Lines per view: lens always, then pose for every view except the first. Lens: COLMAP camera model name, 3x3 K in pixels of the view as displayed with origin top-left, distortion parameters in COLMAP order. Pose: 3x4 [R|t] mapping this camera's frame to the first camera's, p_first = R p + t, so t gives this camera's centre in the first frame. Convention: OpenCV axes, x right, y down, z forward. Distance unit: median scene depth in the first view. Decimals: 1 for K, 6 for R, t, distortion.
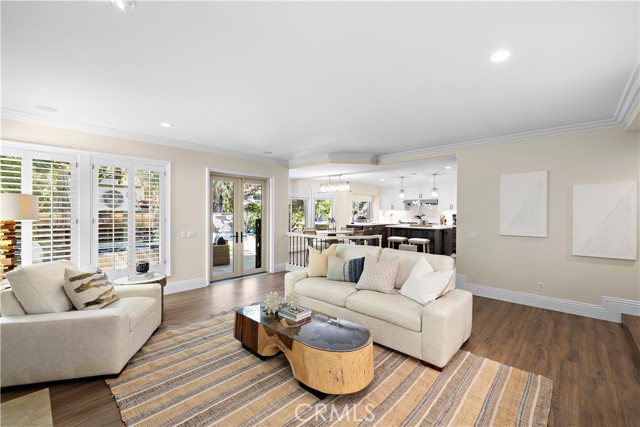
lens RADIAL K [[270.6, 0, 318.1], [0, 270.6, 218.6], [0, 0, 1]] dist [0.001963, -0.000304]
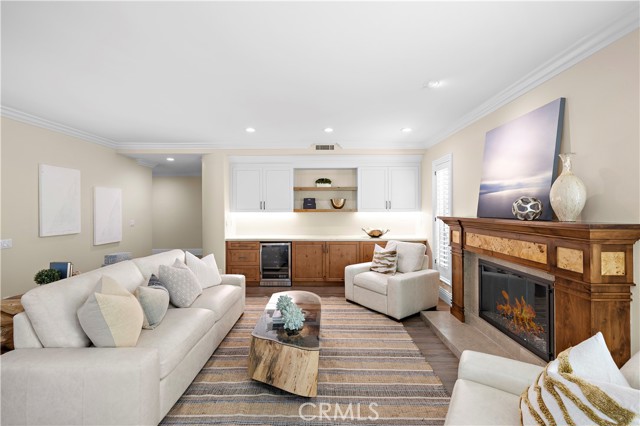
lens RADIAL K [[270.6, 0, 323.6], [0, 270.6, 208.4], [0, 0, 1]] dist [0.001963, -0.000304]
pose [[-0.691708, -0.005653, 0.722156, -0.296586], [0.009589, 0.999809, 0.017011, -0.018515], [-0.722114, 0.018691, -0.691522, 0.528454]]
